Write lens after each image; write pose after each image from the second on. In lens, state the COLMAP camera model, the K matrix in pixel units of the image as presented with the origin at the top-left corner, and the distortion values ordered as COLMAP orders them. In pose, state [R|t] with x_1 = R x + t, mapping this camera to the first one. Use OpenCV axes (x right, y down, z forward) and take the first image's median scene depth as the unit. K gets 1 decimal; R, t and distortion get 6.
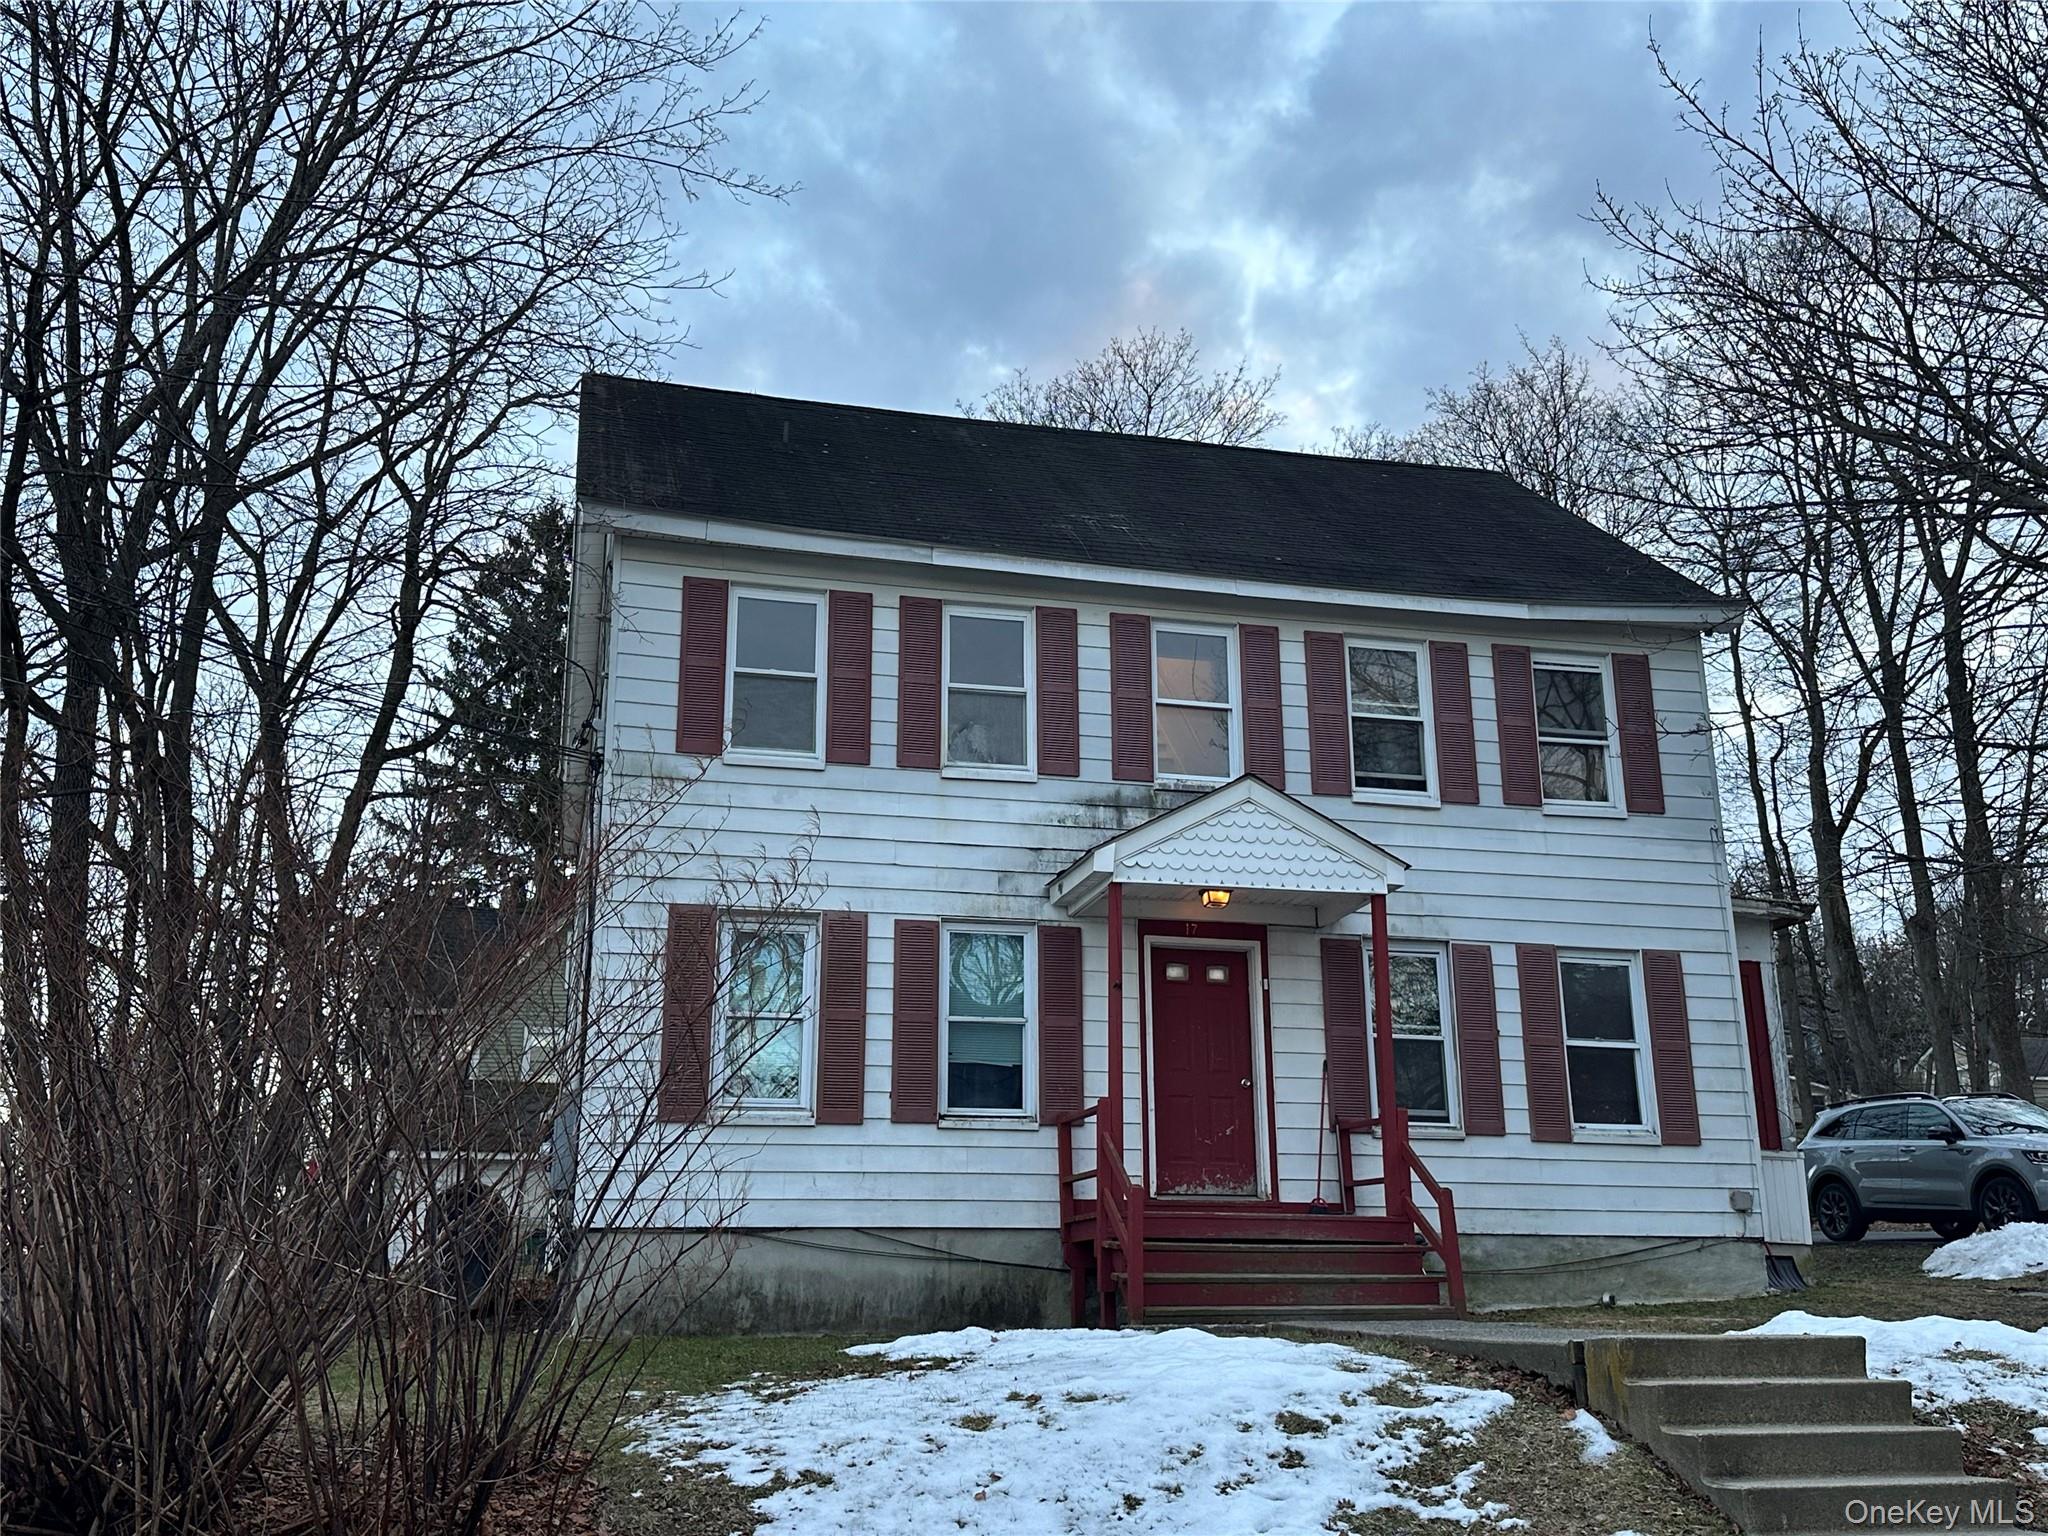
lens RADIAL K [[1962.7, 0, 1009.0], [0, 1962.7, 750.0], [0, 0, 1]] dist [0.034021, 0.000000]
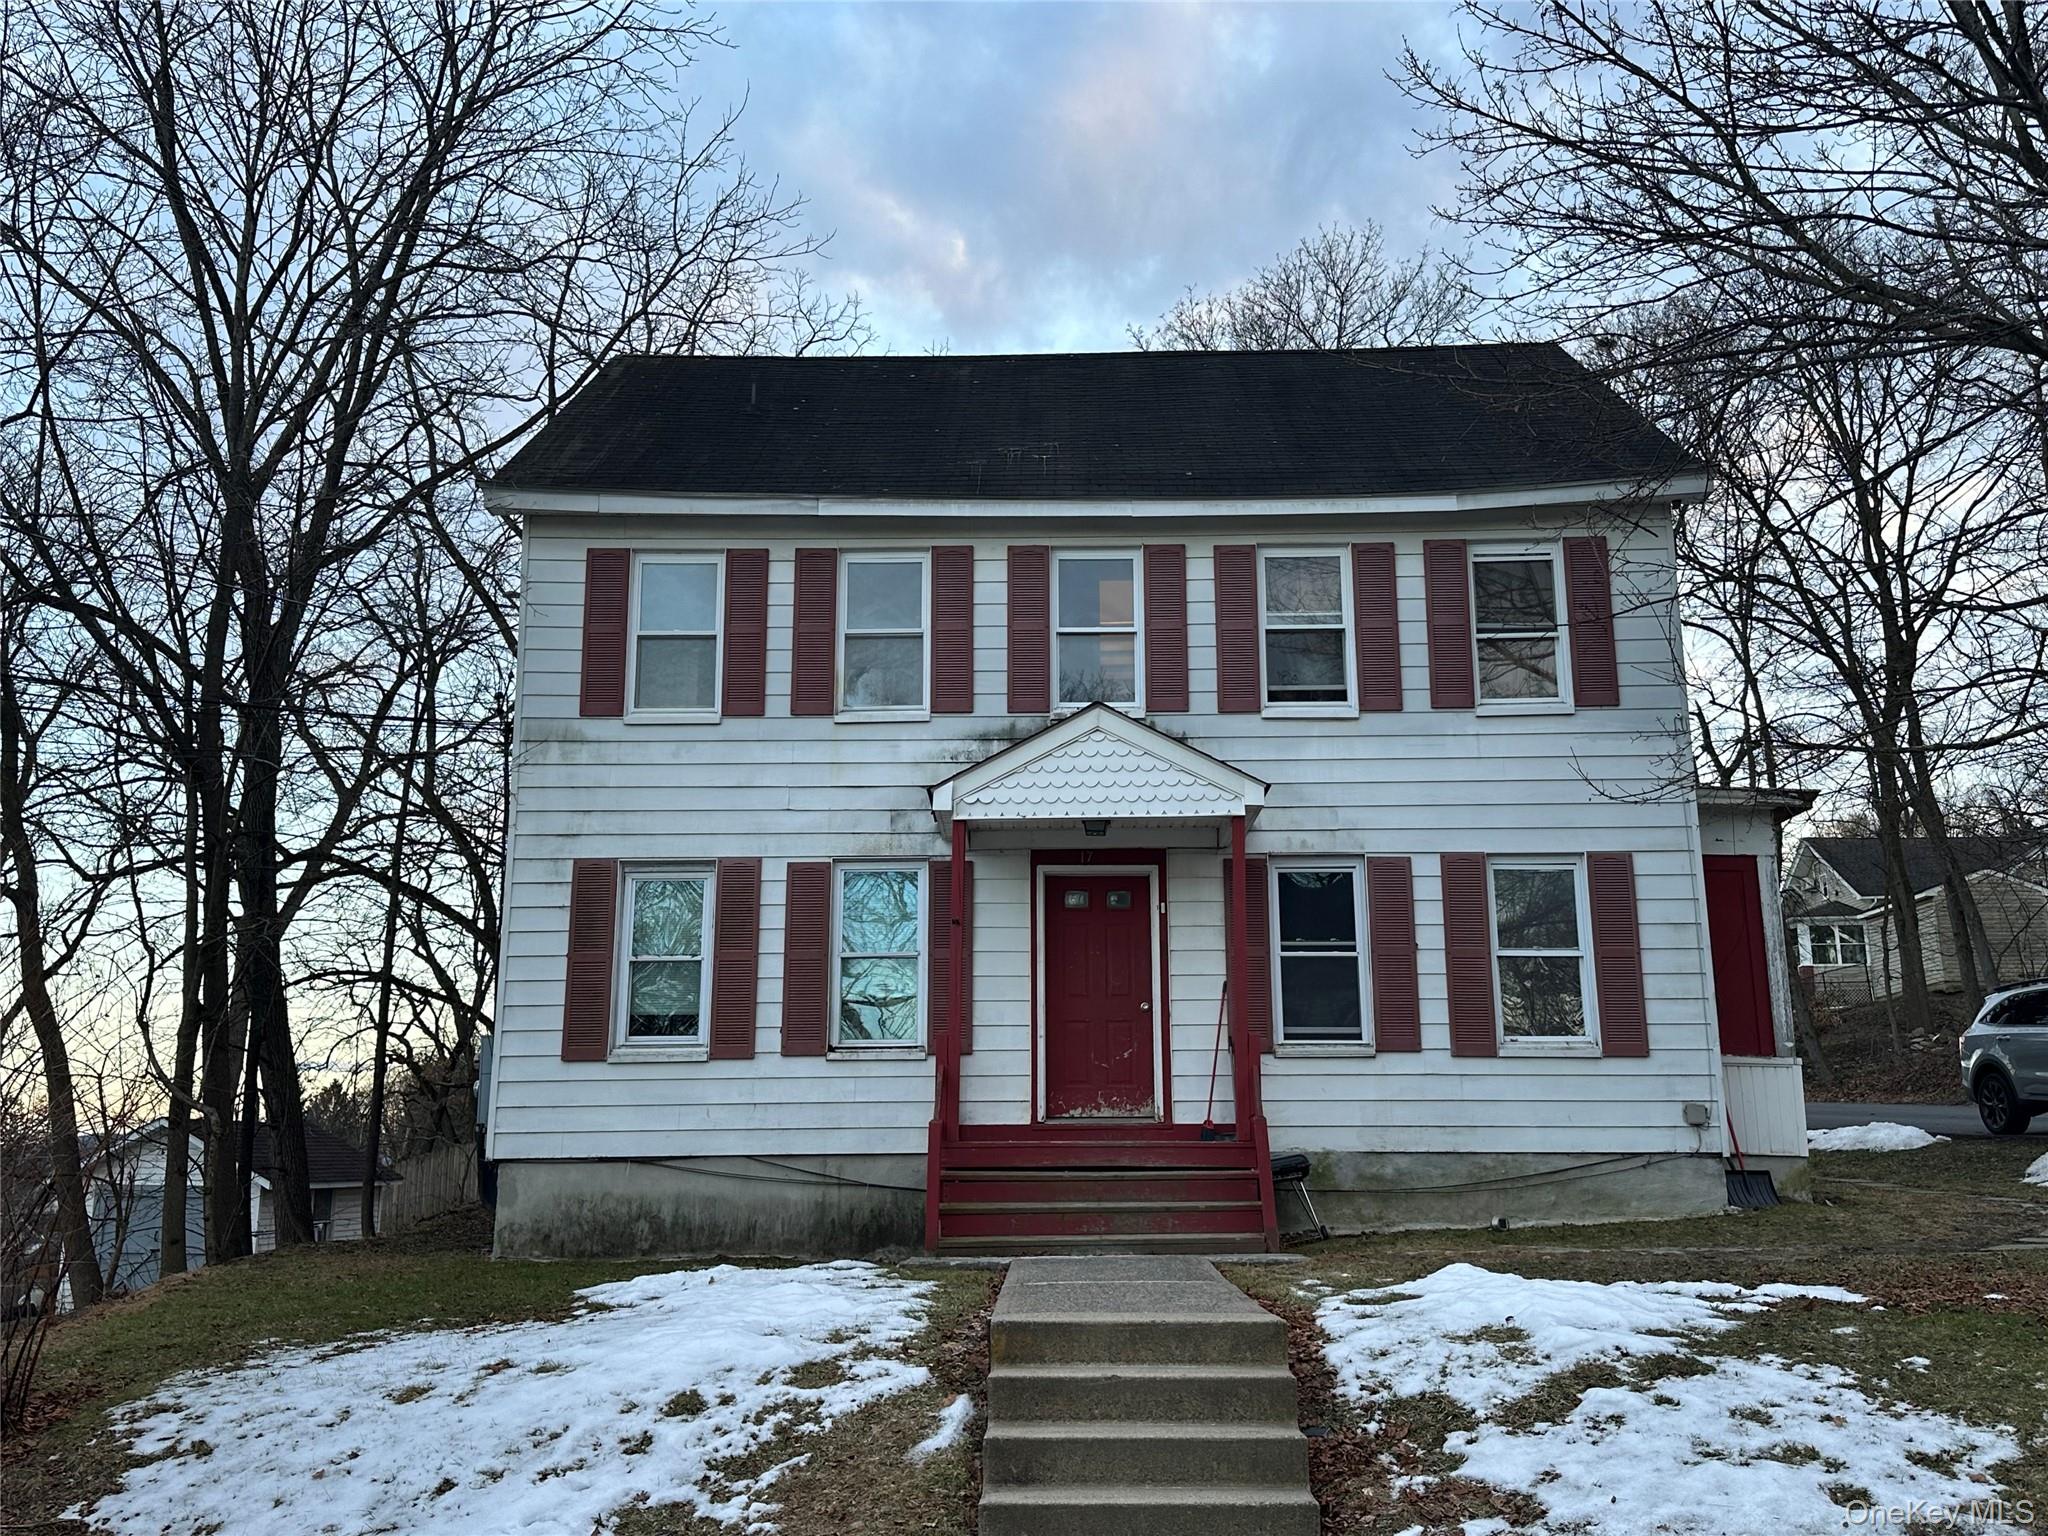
lens RADIAL K [[1827.7, 0, 1024.8], [0, 1827.7, 782.0], [0, 0, 1]] dist [0.087120, -0.118387]
pose [[0.967671, -0.055629, -0.246006, 0.292408], [0.073311, 0.995298, 0.063305, -0.008414], [0.241328, -0.079294, 0.967199, 0.086027]]
